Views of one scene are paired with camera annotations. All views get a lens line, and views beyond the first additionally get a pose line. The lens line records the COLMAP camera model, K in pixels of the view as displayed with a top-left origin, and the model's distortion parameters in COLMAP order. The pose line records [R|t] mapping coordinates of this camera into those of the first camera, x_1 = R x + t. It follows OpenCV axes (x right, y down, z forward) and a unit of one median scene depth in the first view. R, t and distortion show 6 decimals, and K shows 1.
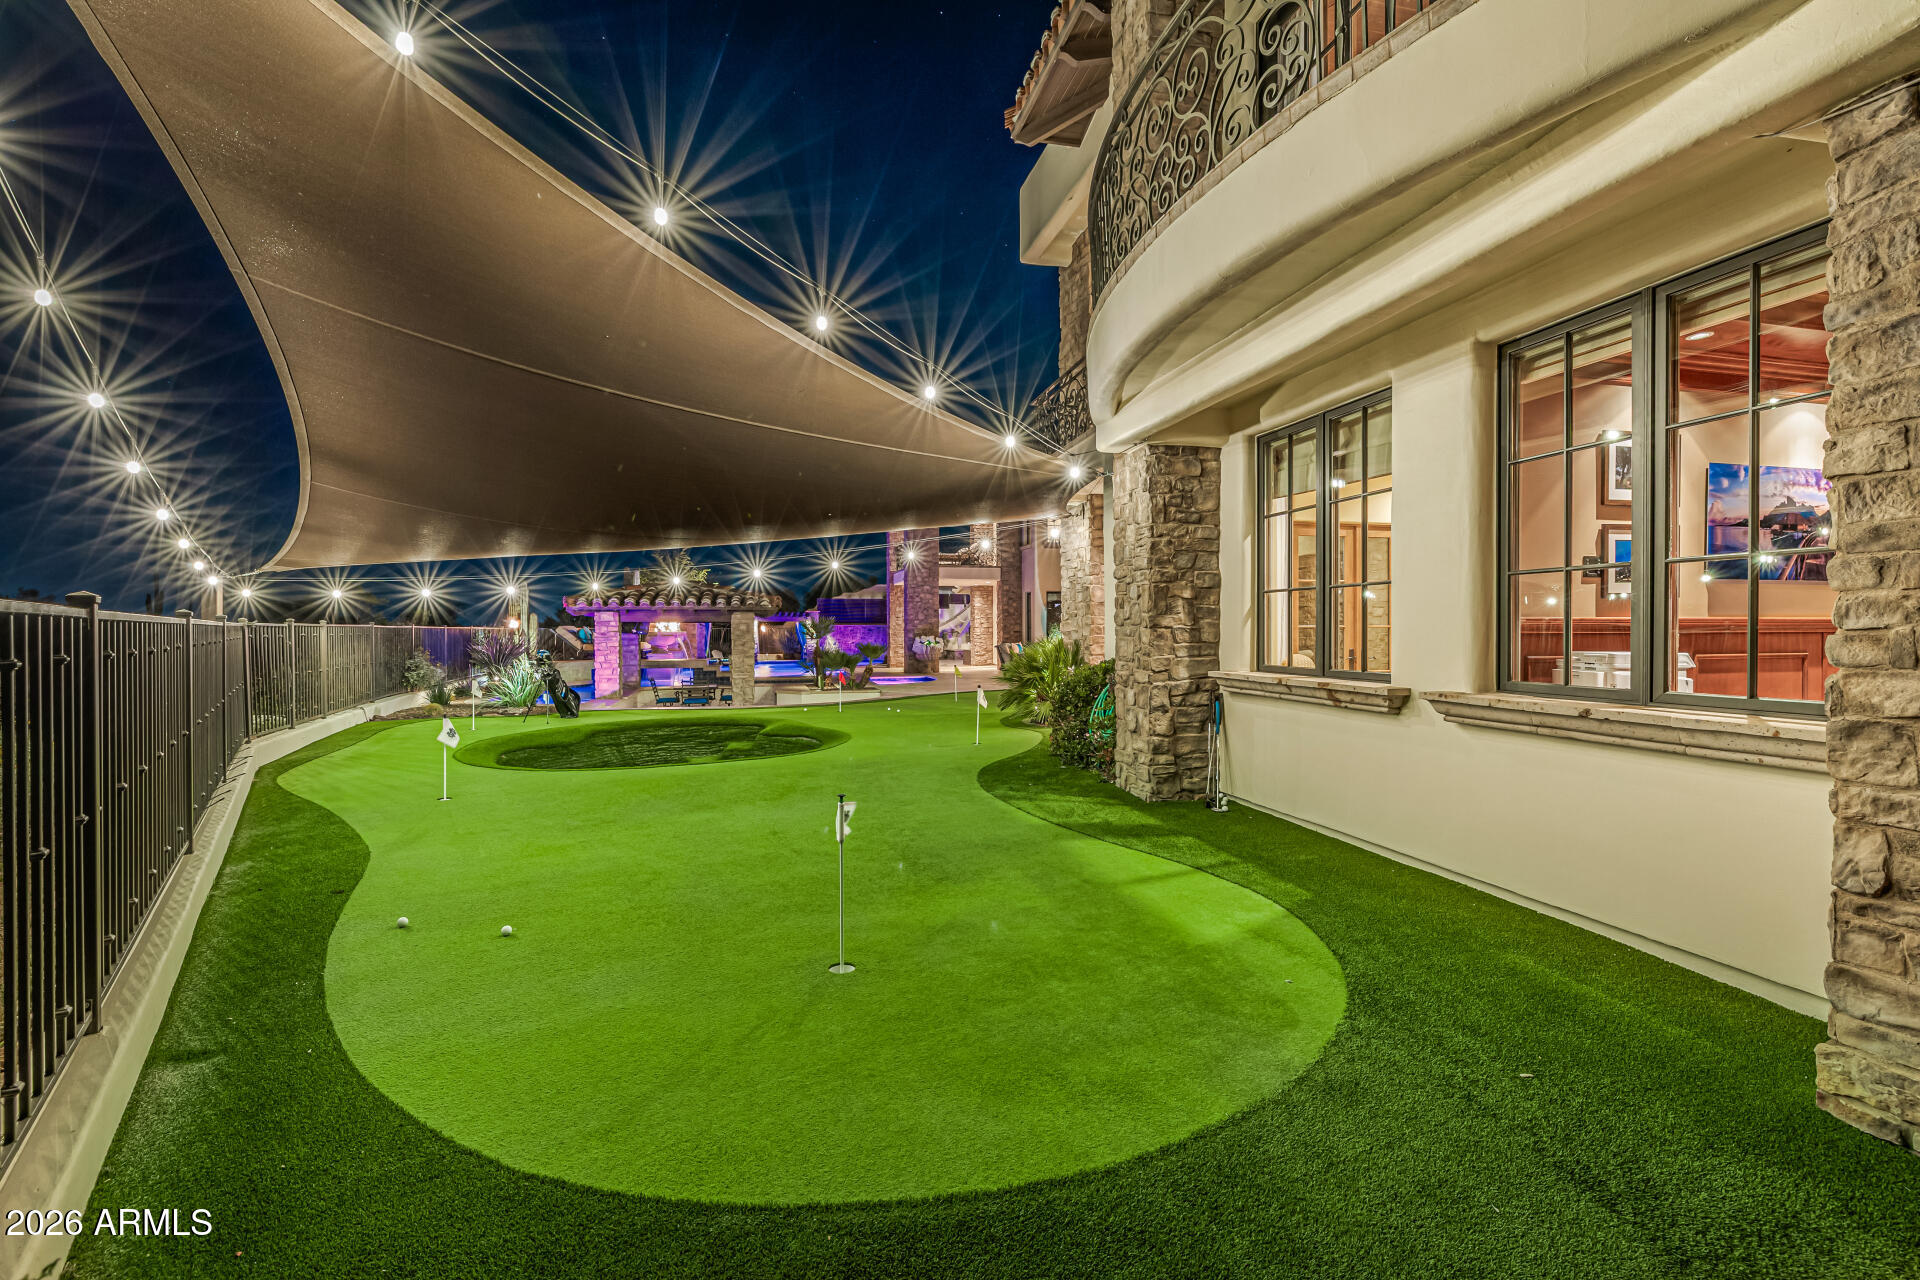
lens RADIAL K [[822.2, 0, 962.9], [0, 822.2, 635.8], [0, 0, 1]] dist [0.000249, 0.000908]
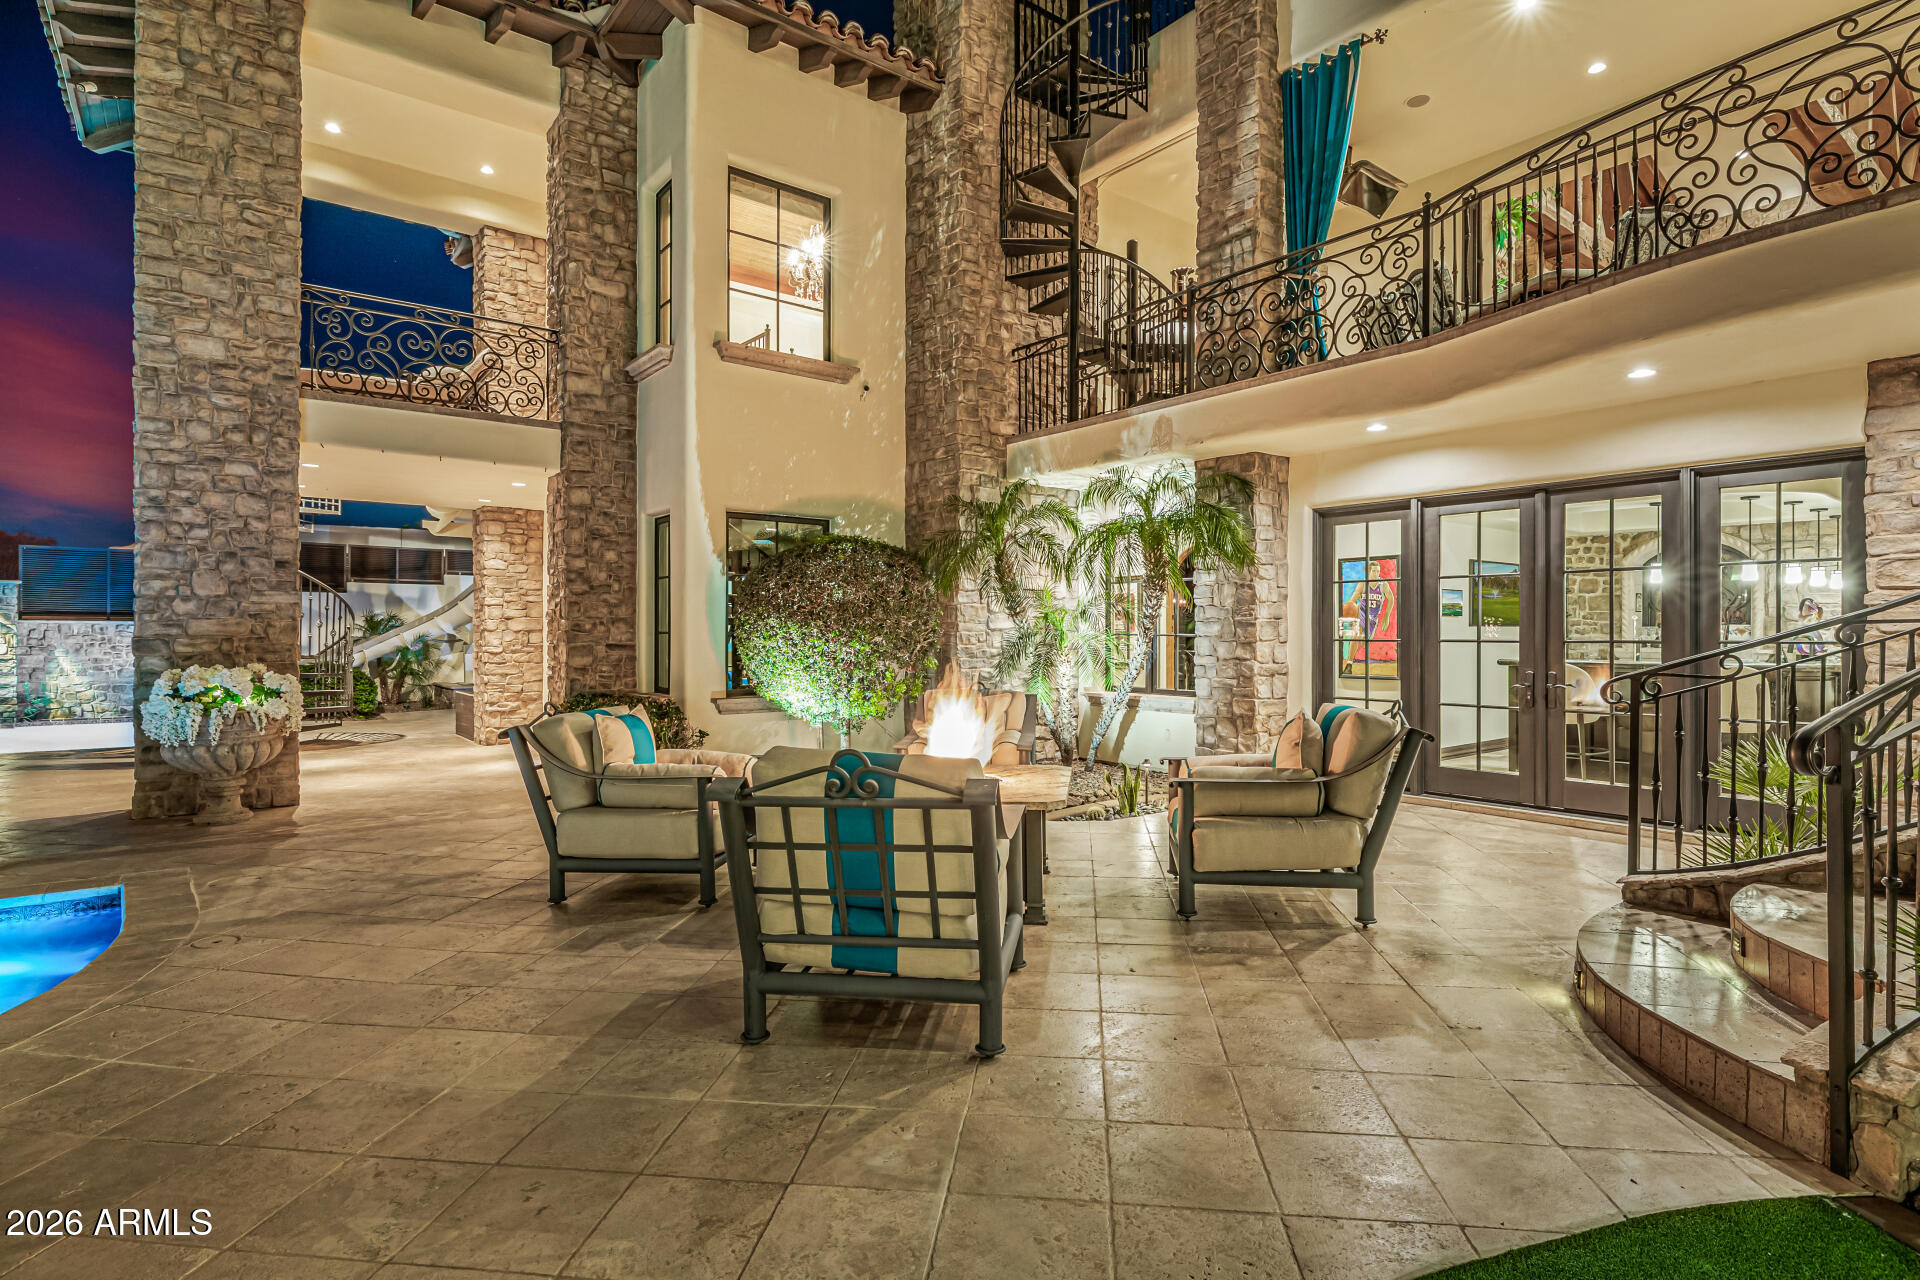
lens RADIAL K [[967.1, 0, 952.2], [0, 967.1, 635.1], [0, 0, 1]] dist [-0.004095, 0.002077]
pose [[0.914700, 0.003185, 0.404121, 0.034662], [-0.001366, 0.999988, -0.004790, -0.007032], [-0.404131, 0.003830, 0.914693, 0.625157]]
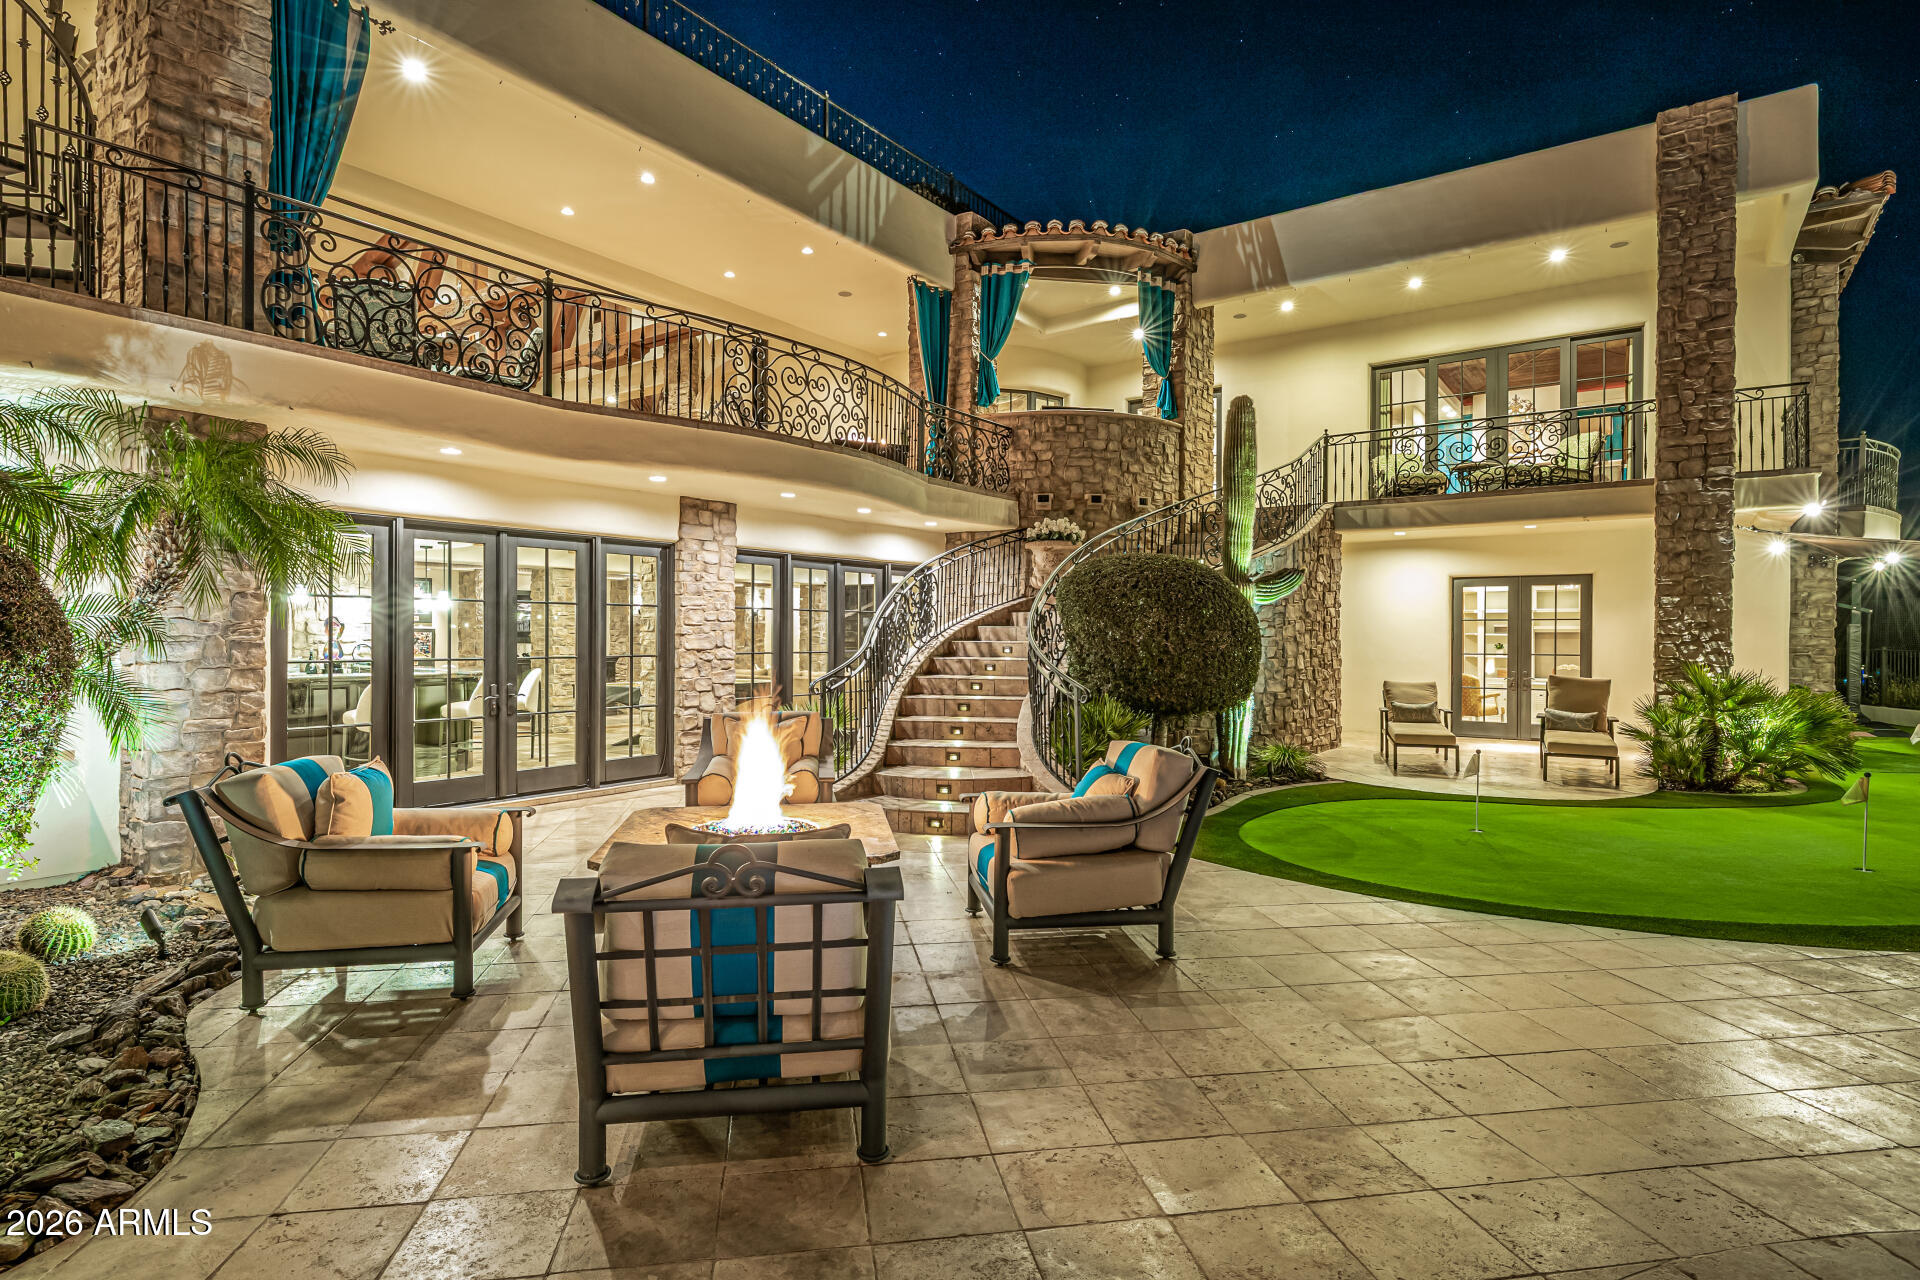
lens RADIAL K [[978.1, 0, 948.0], [0, 978.1, 639.4], [0, 0, 1]] dist [-0.004627, 0.000264]
pose [[-0.647862, -0.003798, 0.761748, -0.045596], [0.000913, 0.999983, 0.005763, -0.014500], [-0.761757, 0.004429, -0.647847, 0.886709]]
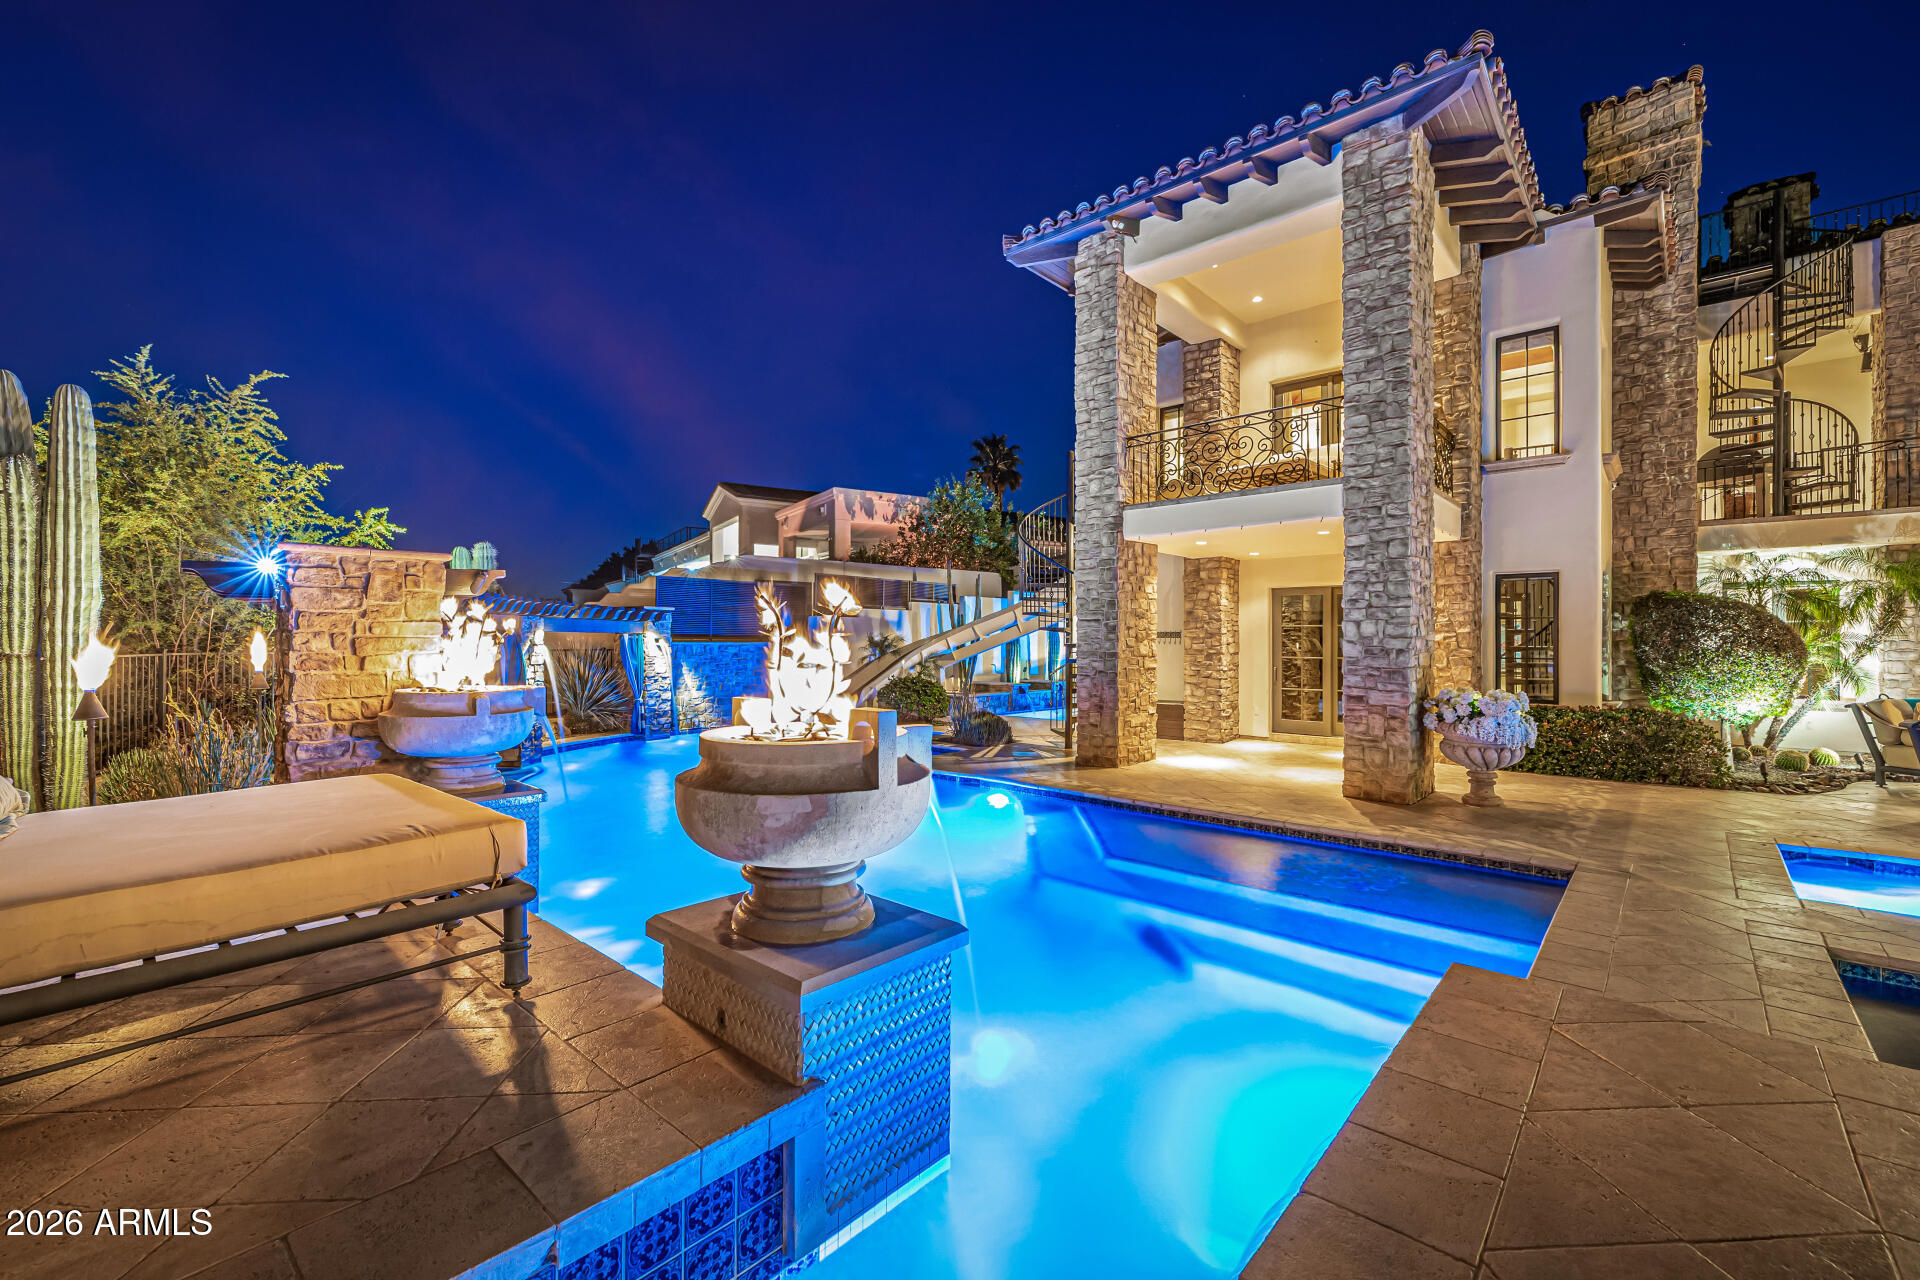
lens RADIAL K [[822.2, 0, 950.7], [0, 822.2, 637.7], [0, 0, 1]] dist [0.000249, 0.000908]
pose [[0.831901, 0.005218, 0.554899, -0.376799], [-0.000049, 0.999956, -0.009330, -0.015711], [-0.554924, 0.007734, 0.831865, 0.799544]]
